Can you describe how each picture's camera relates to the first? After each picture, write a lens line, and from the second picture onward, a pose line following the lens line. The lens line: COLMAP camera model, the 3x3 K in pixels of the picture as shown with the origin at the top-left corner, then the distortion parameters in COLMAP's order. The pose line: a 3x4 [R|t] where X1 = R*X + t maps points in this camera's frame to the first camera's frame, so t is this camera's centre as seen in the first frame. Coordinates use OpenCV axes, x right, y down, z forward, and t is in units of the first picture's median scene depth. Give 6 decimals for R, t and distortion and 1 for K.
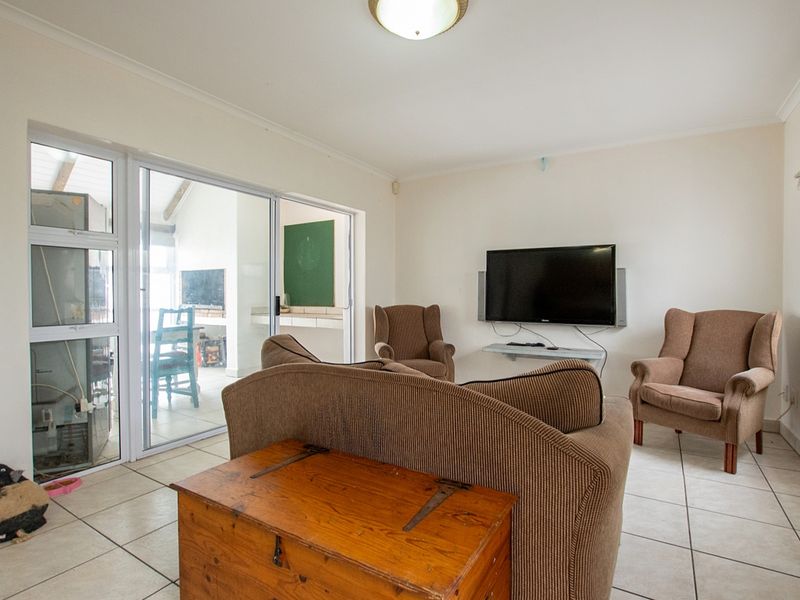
lens RADIAL K [[414.8, 0, 404.2], [0, 414.8, 299.3], [0, 0, 1]] dist [-0.031222, 0.003539]
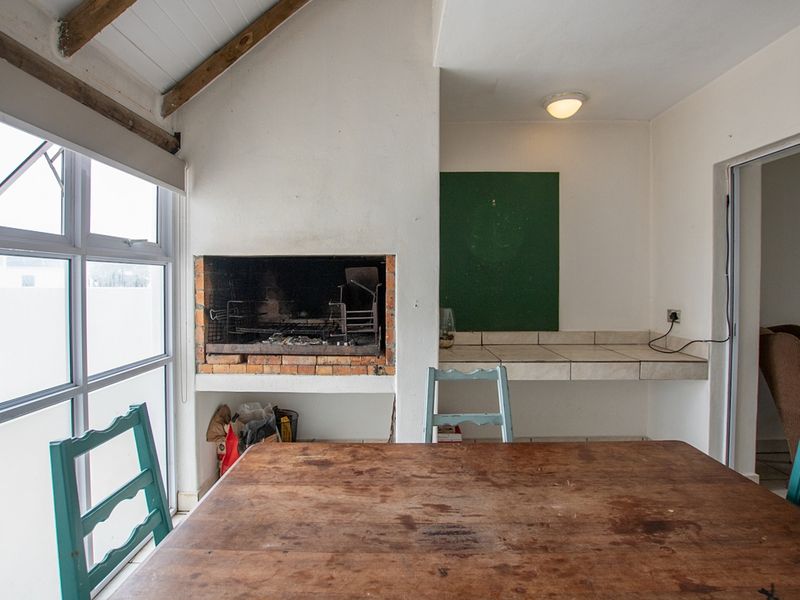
lens RADIAL K [[414.8, 0, 395.6], [0, 414.8, 287.8], [0, 0, 1]] dist [-0.031222, 0.003539]
pose [[0.866180, -0.008101, 0.499666, -0.615073], [0.010700, 0.999940, -0.002336, -0.039584], [-0.499617, 0.007370, 0.866215, 0.618117]]
